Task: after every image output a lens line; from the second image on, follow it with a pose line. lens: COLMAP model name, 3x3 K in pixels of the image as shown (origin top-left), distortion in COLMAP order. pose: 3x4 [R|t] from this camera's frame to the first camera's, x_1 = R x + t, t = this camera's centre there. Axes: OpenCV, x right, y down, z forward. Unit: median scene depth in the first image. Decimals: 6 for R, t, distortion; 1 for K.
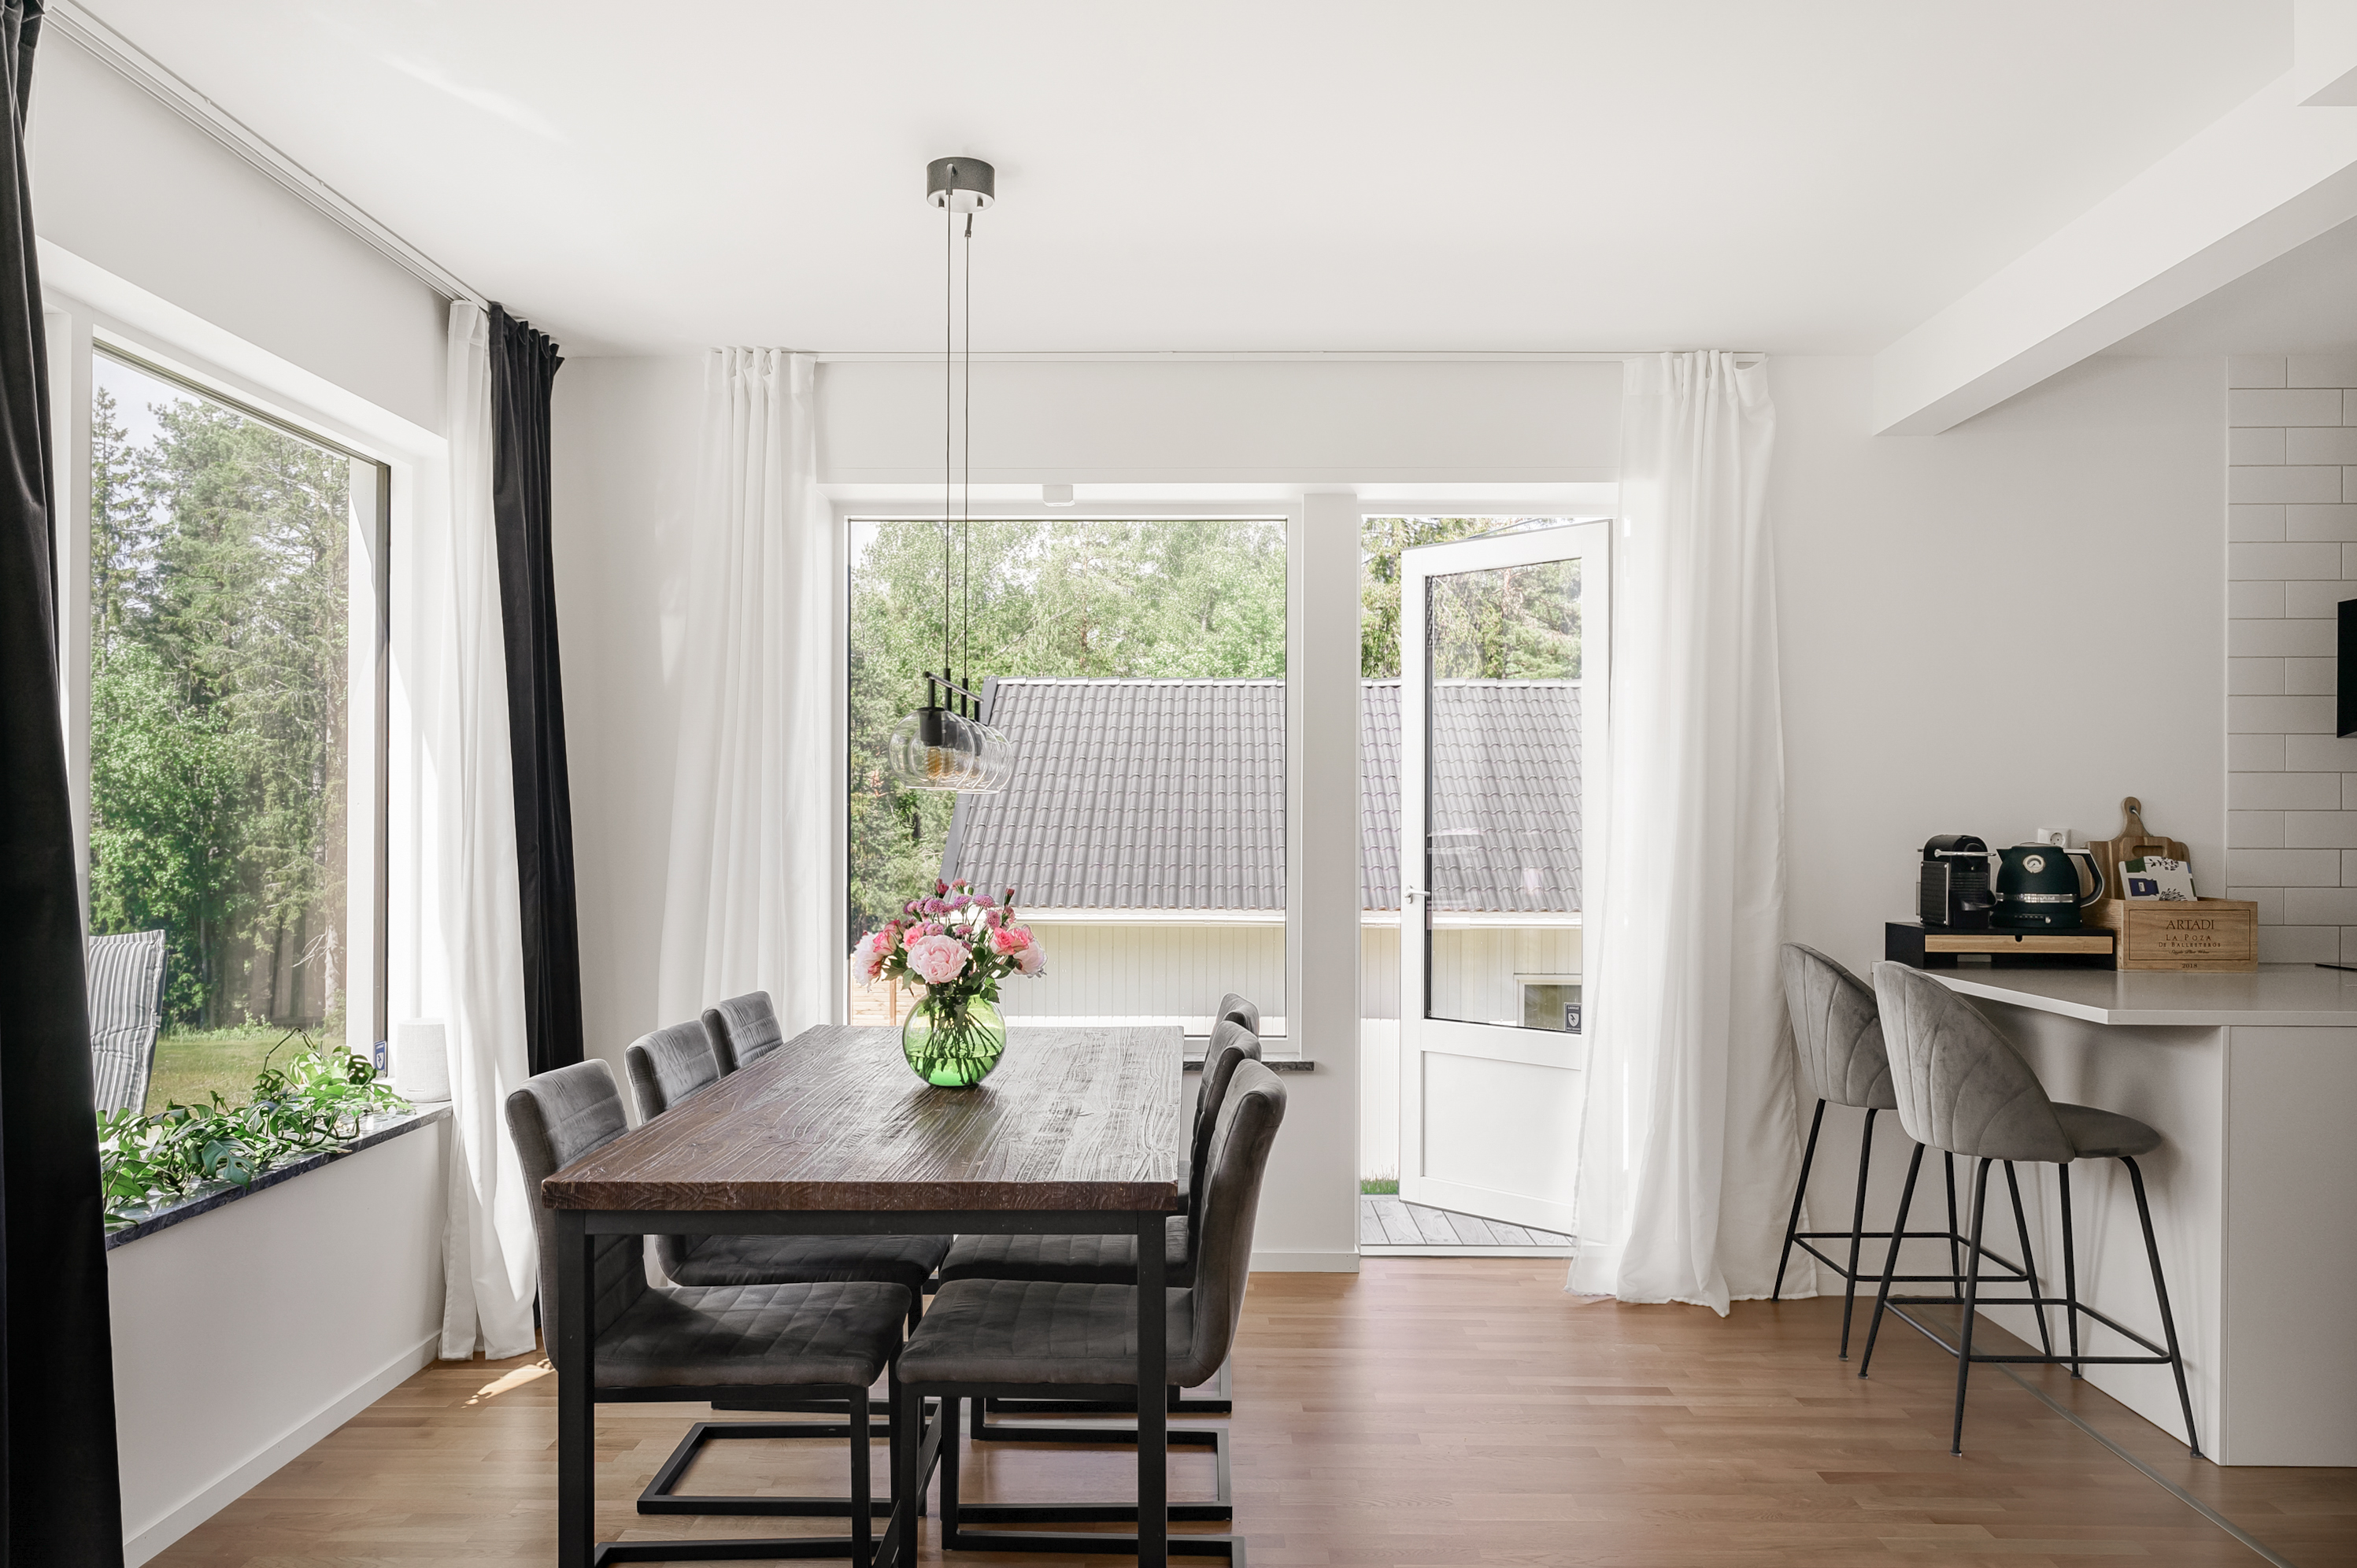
lens RADIAL K [[1752.5, 0, 1182.7], [0, 1752.5, 813.4], [0, 0, 1]] dist [-0.000582, -0.004133]
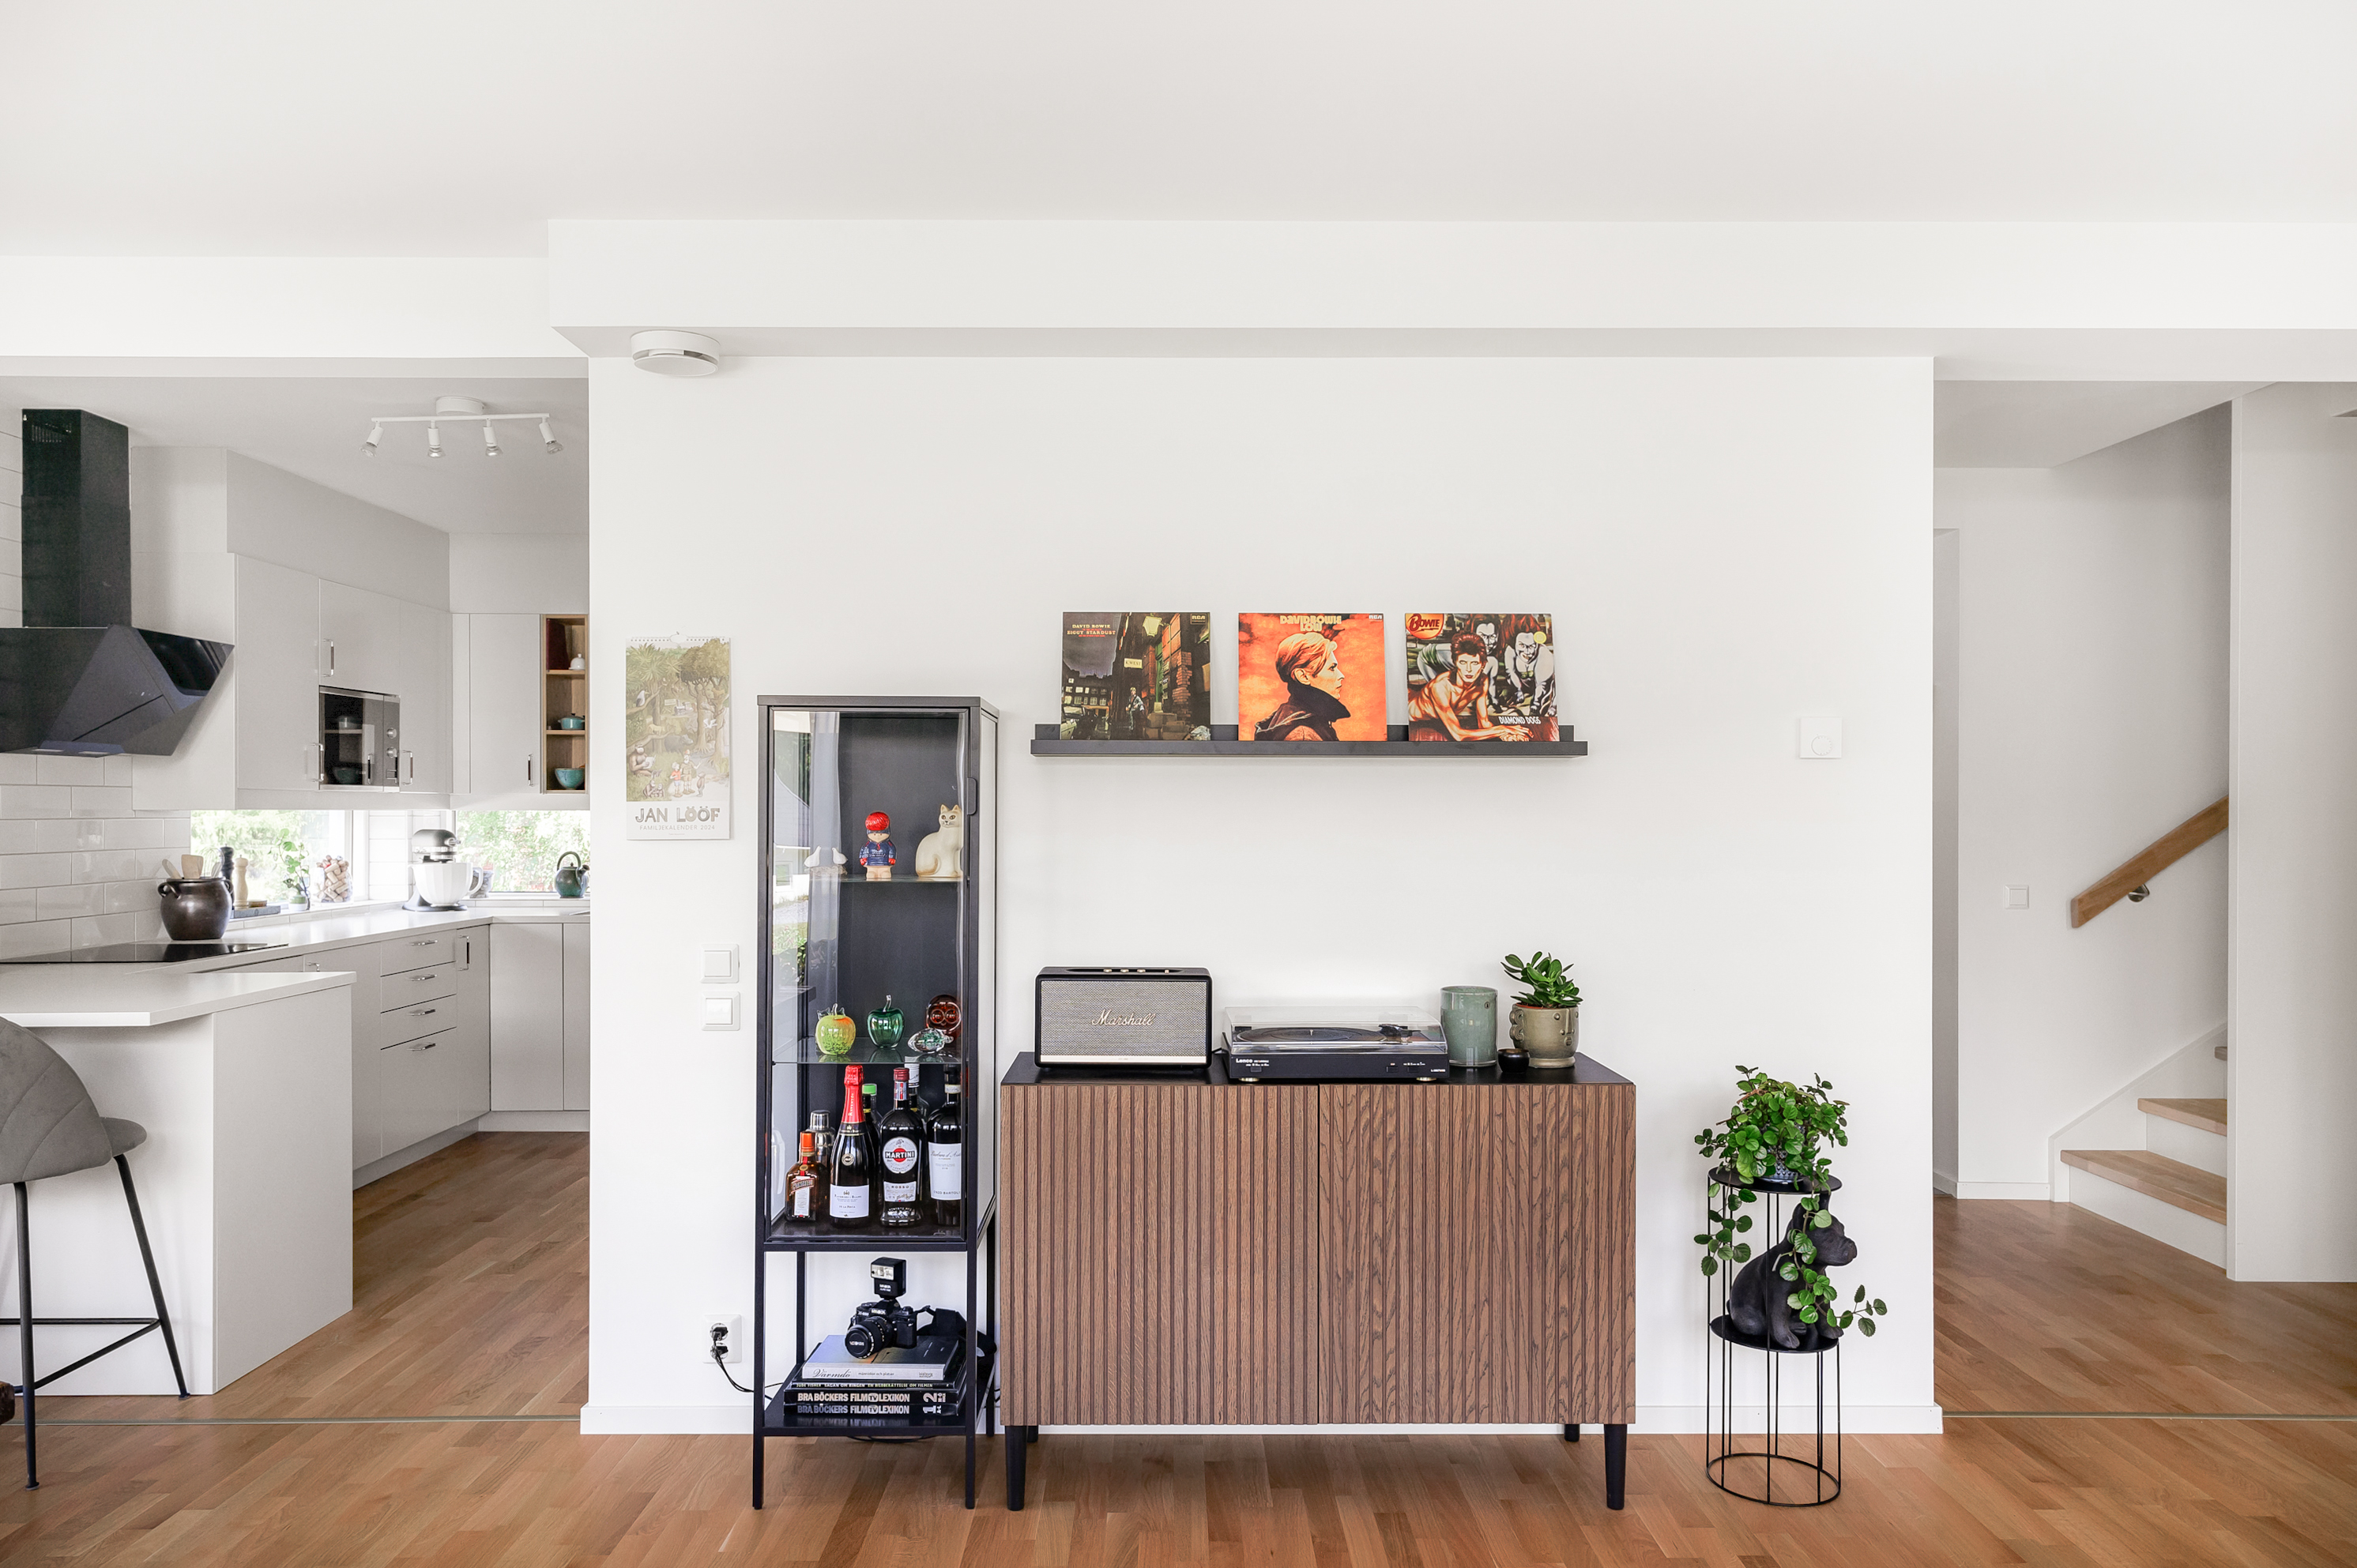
lens RADIAL K [[1600.6, 0, 1180.2], [0, 1600.6, 821.5], [0, 0, 1]] dist [0.010449, 0.000838]
pose [[-0.013124, -0.012827, 0.999832, -0.375651], [-0.000708, 0.999918, 0.012818, -0.014659], [-0.999914, -0.000540, -0.013132, 0.307190]]
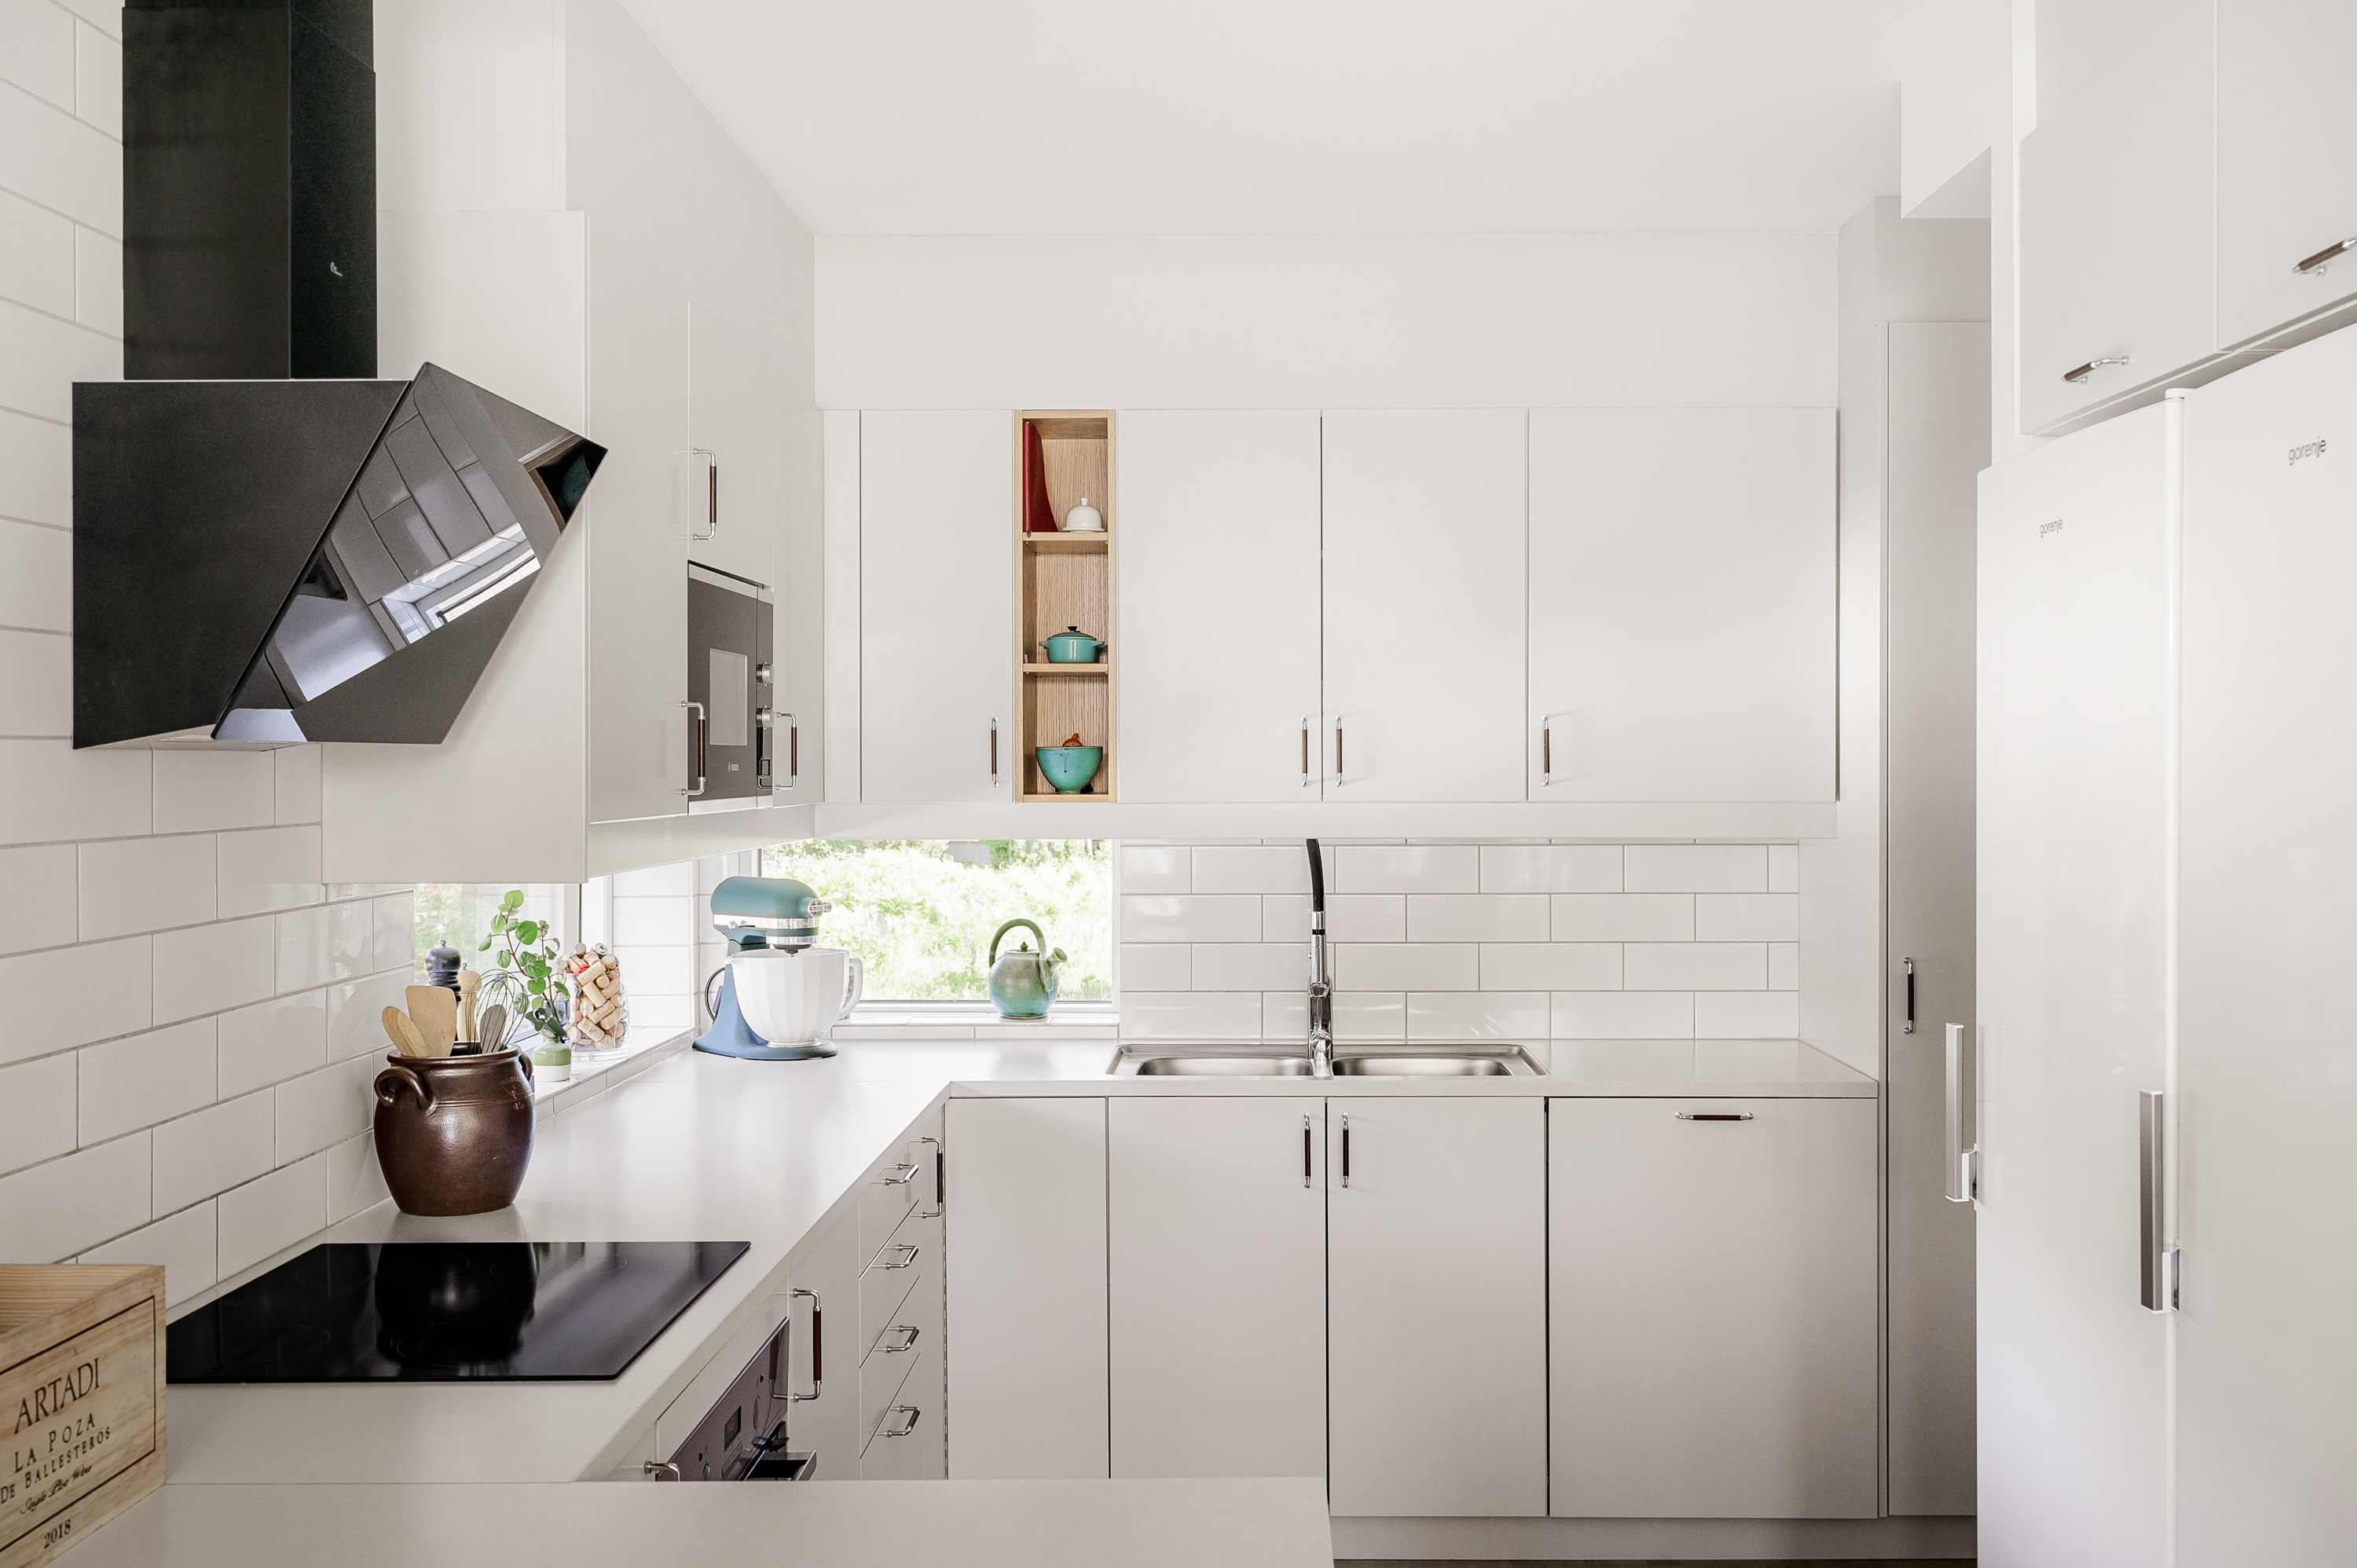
lens RADIAL K [[2267.3, 0, 1227.3], [0, 2267.3, 776.1], [0, 0, 1]] dist [-0.001956, -0.002339]
pose [[0.006096, -0.011975, 0.999910, 0.200669], [0.003165, 0.999924, 0.011955, -0.045705], [-0.999976, 0.003092, 0.006134, 0.820394]]
